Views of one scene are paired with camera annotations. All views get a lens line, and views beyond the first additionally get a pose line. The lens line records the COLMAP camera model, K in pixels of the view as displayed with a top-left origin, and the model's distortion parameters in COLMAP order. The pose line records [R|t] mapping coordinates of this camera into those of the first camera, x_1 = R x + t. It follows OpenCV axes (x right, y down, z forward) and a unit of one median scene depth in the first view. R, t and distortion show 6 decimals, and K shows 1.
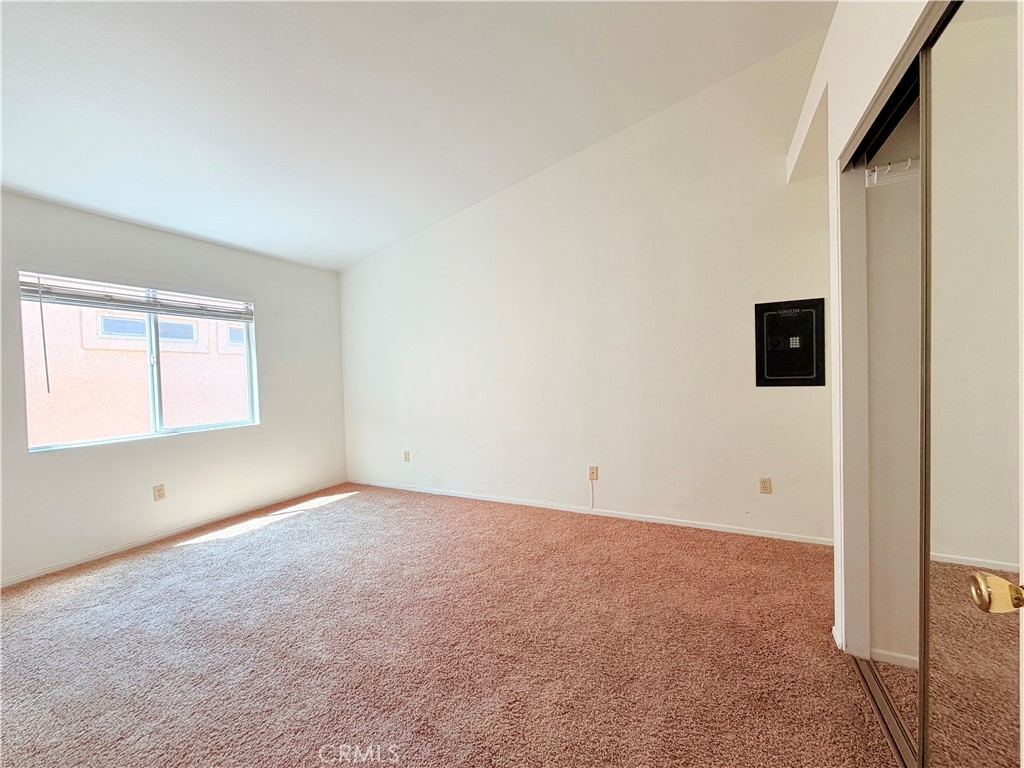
lens RADIAL K [[407.8, 0, 512.3], [0, 407.8, 384.5], [0, 0, 1]] dist [0.001094, -0.000110]
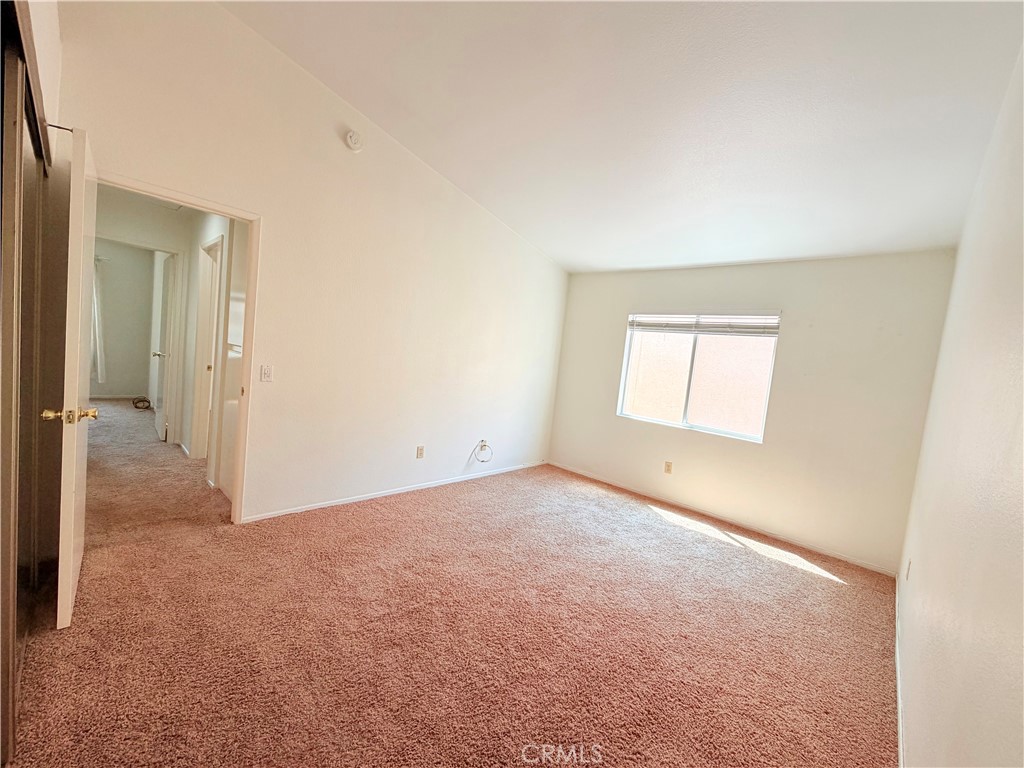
lens RADIAL K [[407.8, 0, 512.8], [0, 407.8, 385.3], [0, 0, 1]] dist [0.001094, -0.000110]
pose [[-0.281894, 0.064382, -0.957283, 0.766089], [-0.129034, 0.986138, 0.104319, -0.106539], [0.950729, 0.152929, -0.269679, 1.196183]]
